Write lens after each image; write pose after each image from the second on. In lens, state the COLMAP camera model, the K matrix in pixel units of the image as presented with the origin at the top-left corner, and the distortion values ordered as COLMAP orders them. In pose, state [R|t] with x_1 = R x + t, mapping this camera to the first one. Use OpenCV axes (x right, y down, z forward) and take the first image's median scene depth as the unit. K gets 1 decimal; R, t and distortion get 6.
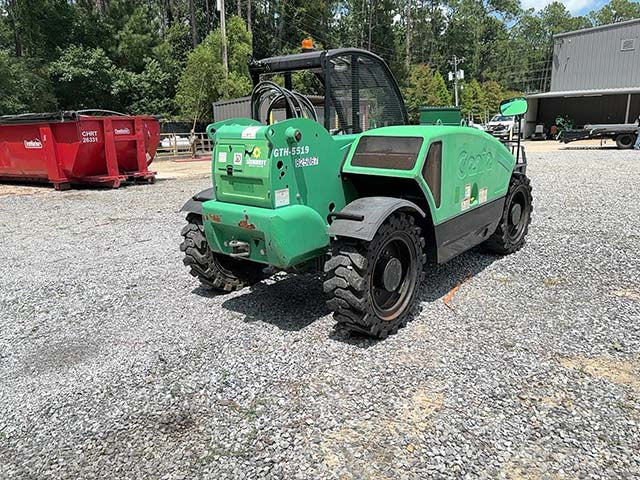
lens RADIAL K [[483.7, 0, 320.0], [0, 483.7, 240.0], [0, 0, 1]] dist [0.053542, -0.059529]
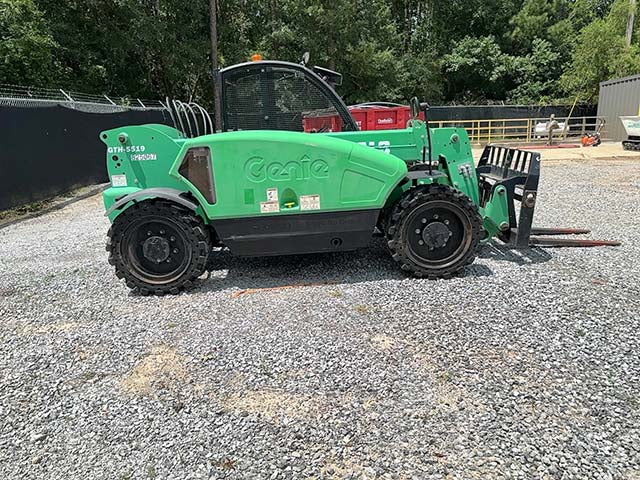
lens RADIAL K [[483.7, 0, 320.0], [0, 483.7, 240.0], [0, 0, 1]] dist [0.053542, -0.059529]
pose [[0.660921, 0.183454, -0.727686, 0.309755], [-0.157719, 0.981959, 0.104310, -0.035189], [0.733695, 0.045829, 0.677932, 0.100426]]
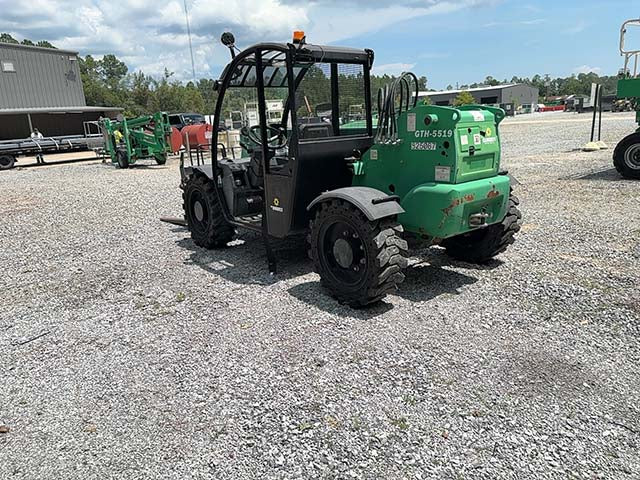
lens RADIAL K [[483.7, 0, 320.0], [0, 483.7, 240.0], [0, 0, 1]] dist [0.053542, -0.059529]
pose [[0.195403, -0.225919, 0.954347, -0.289914], [0.279568, 0.945562, 0.166597, -0.050036], [-0.940031, 0.234252, 0.247925, 0.236716]]
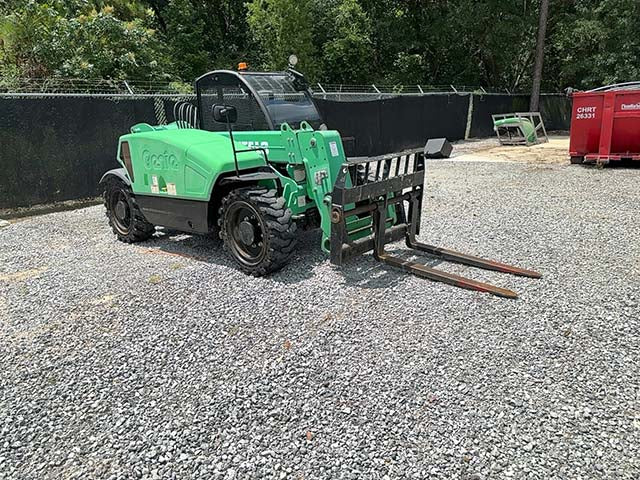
lens RADIAL K [[483.7, 0, 320.0], [0, 483.7, 240.0], [0, 0, 1]] dist [0.053542, -0.059529]
pose [[-0.033186, 0.276906, -0.960324, 0.441542], [-0.192015, 0.941187, 0.278024, -0.110380], [0.980831, 0.193623, 0.021936, 0.391978]]
